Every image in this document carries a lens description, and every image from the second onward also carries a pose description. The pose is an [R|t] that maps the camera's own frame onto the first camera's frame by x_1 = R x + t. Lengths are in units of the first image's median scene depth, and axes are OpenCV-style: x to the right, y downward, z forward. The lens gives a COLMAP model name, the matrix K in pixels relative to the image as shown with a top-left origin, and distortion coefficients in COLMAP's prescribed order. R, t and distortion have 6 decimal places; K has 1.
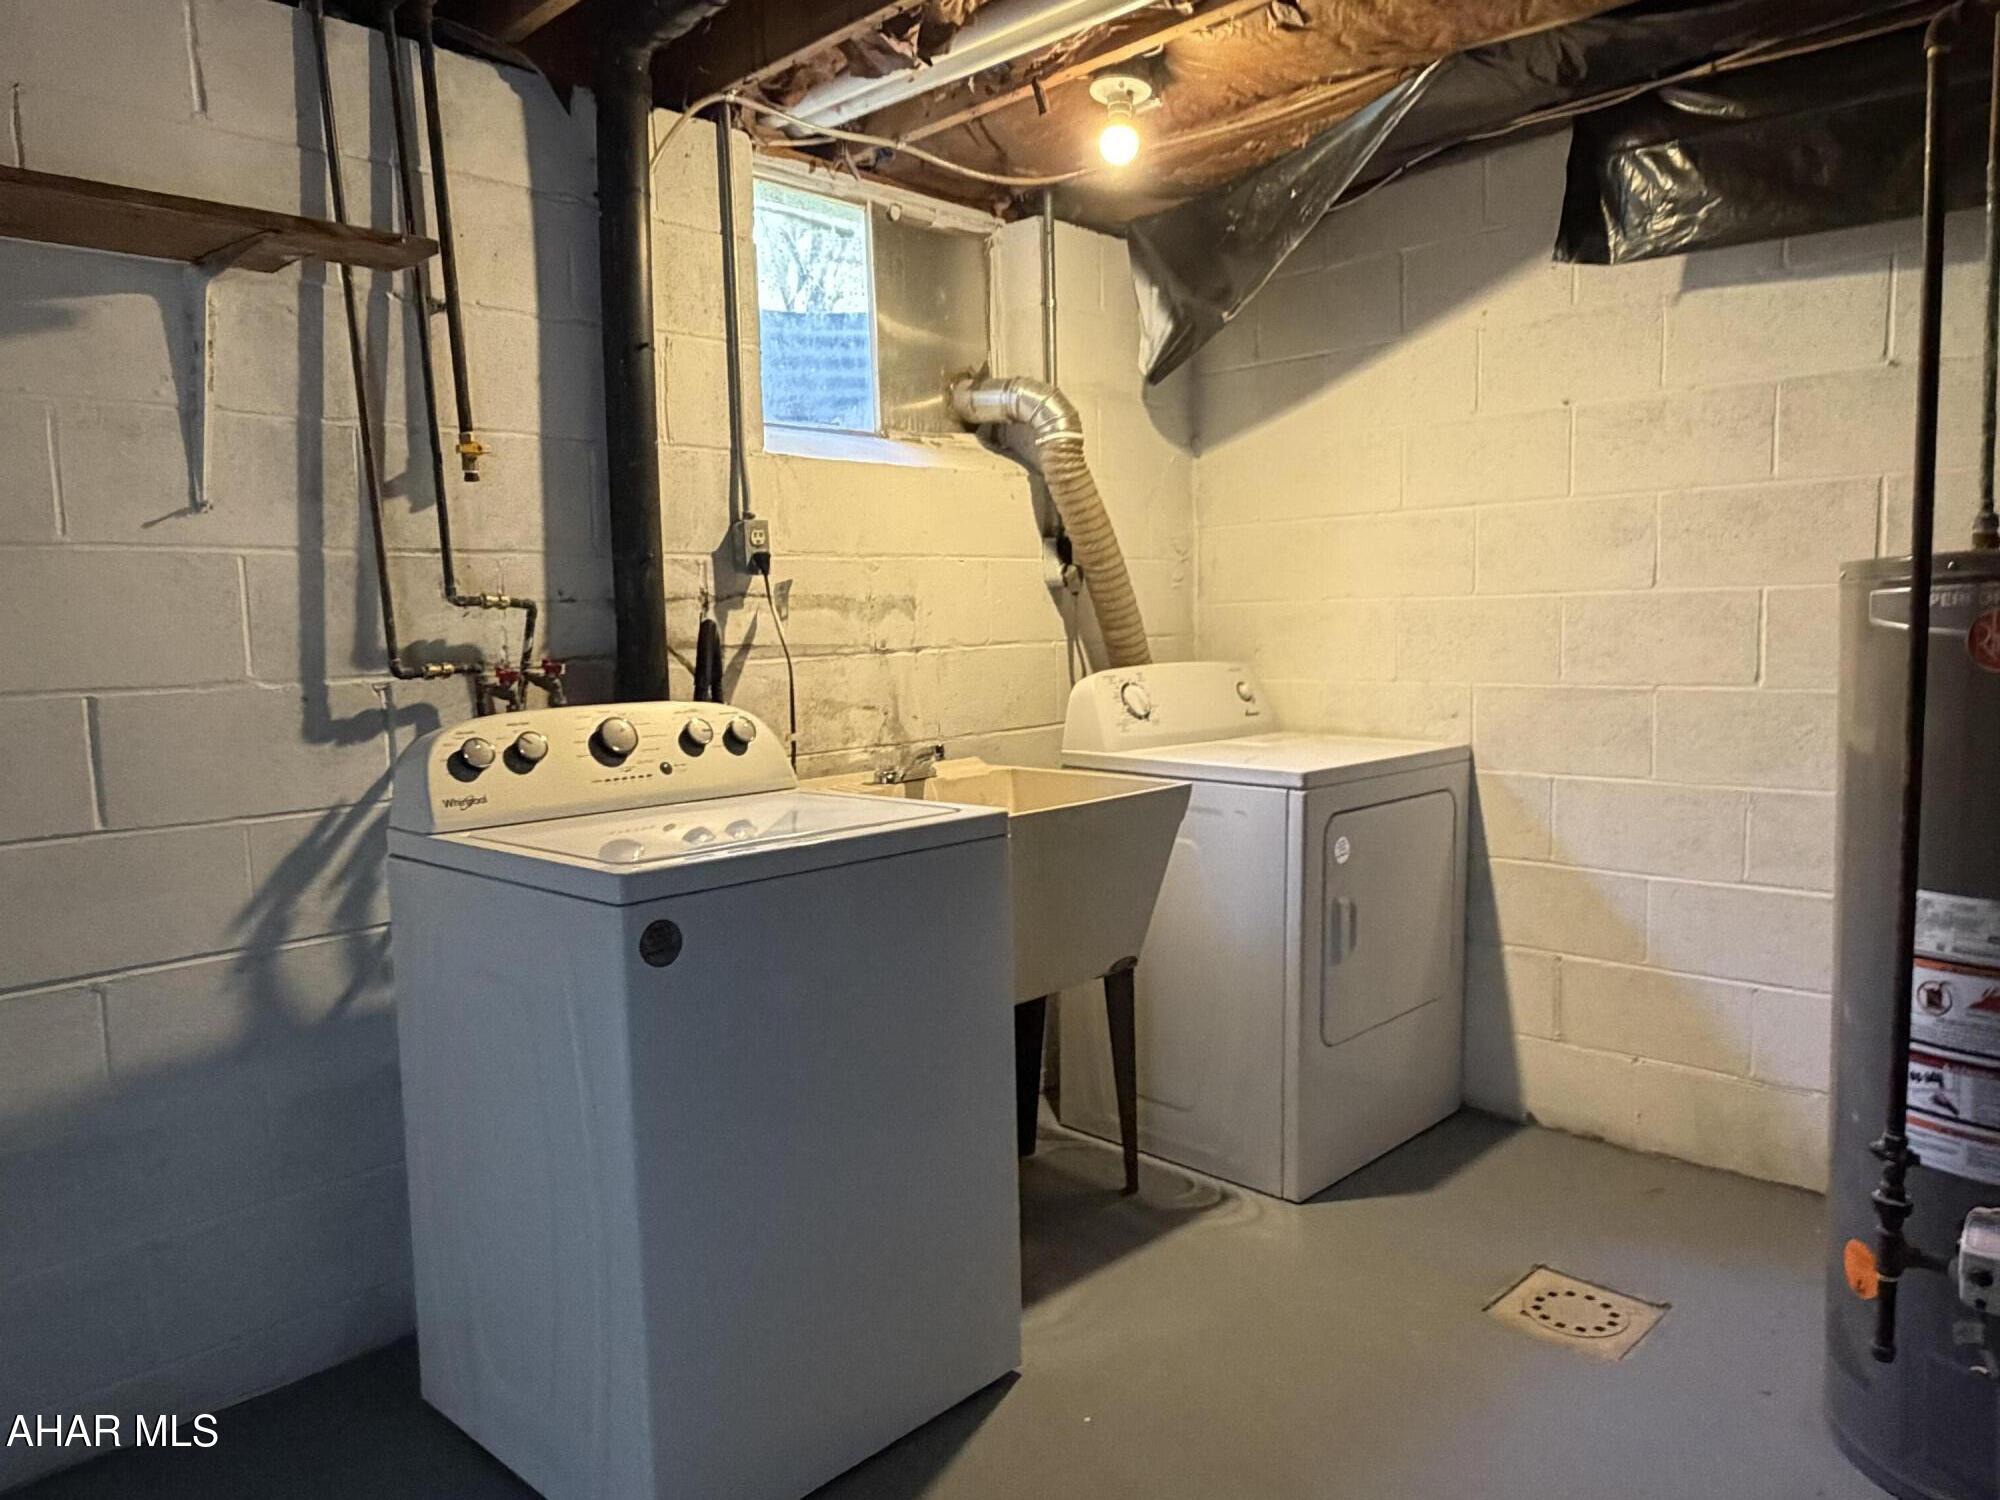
lens RADIAL K [[1386.6, 0, 1005.6], [0, 1386.6, 752.5], [0, 0, 1]] dist [-0.013785, 0.010998]
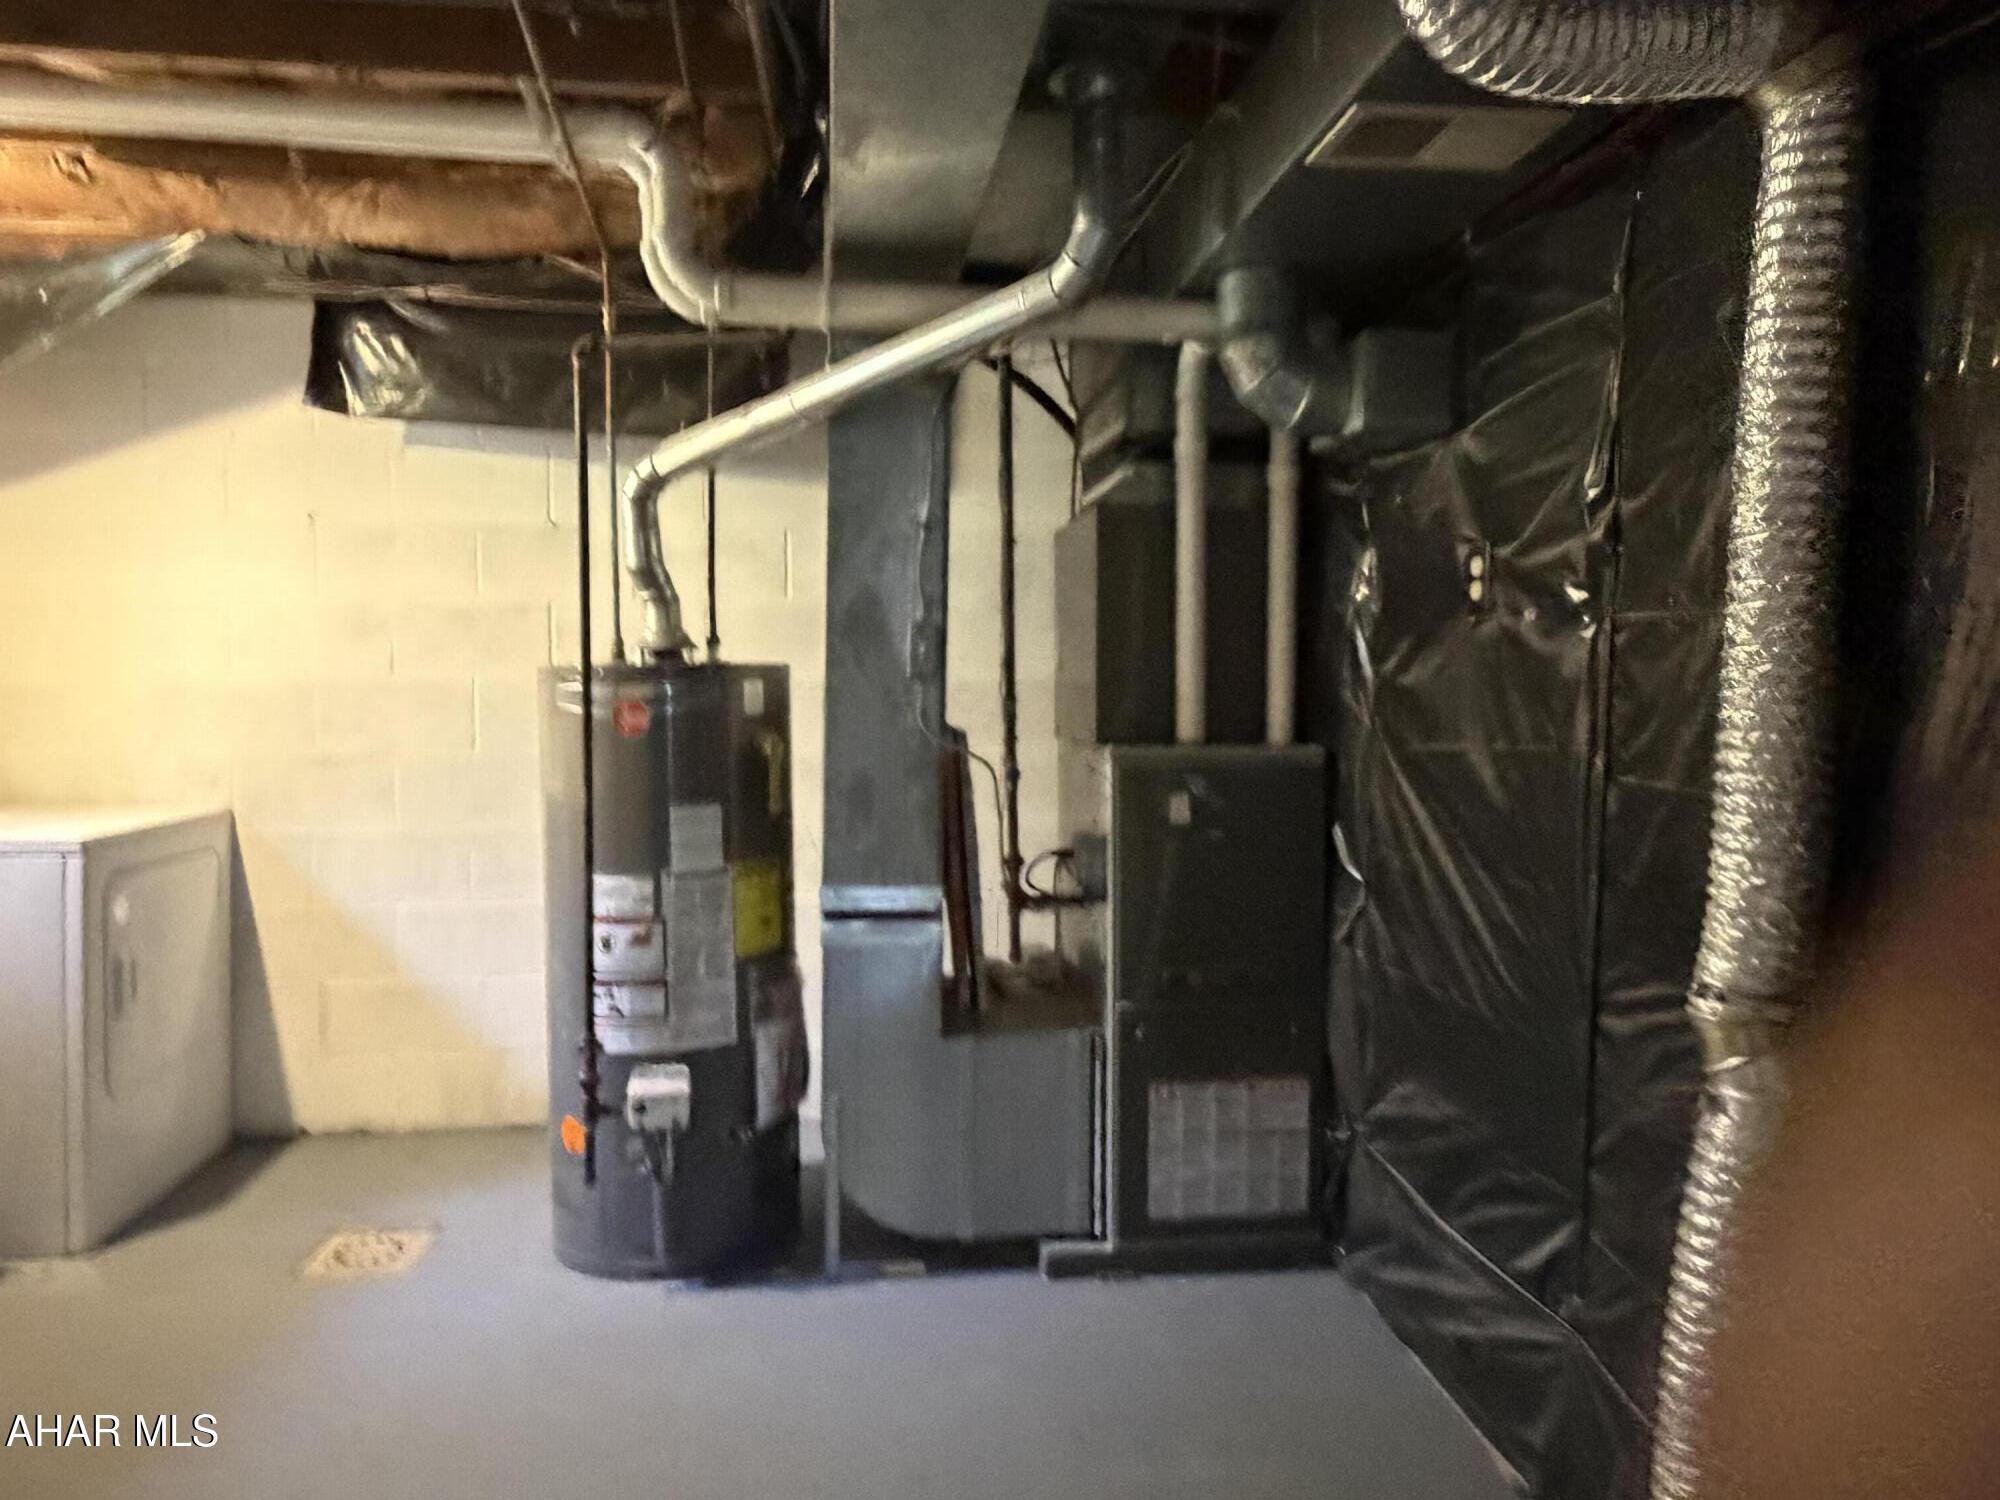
lens RADIAL K [[1386.6, 0, 1002.5], [0, 1386.6, 746.8], [0, 0, 1]] dist [-0.013785, 0.010998]
pose [[0.625299, -0.016652, 0.780208, -0.195201], [0.059472, 0.997882, -0.026366, 0.015572], [-0.778116, 0.062887, 0.624965, -0.252238]]
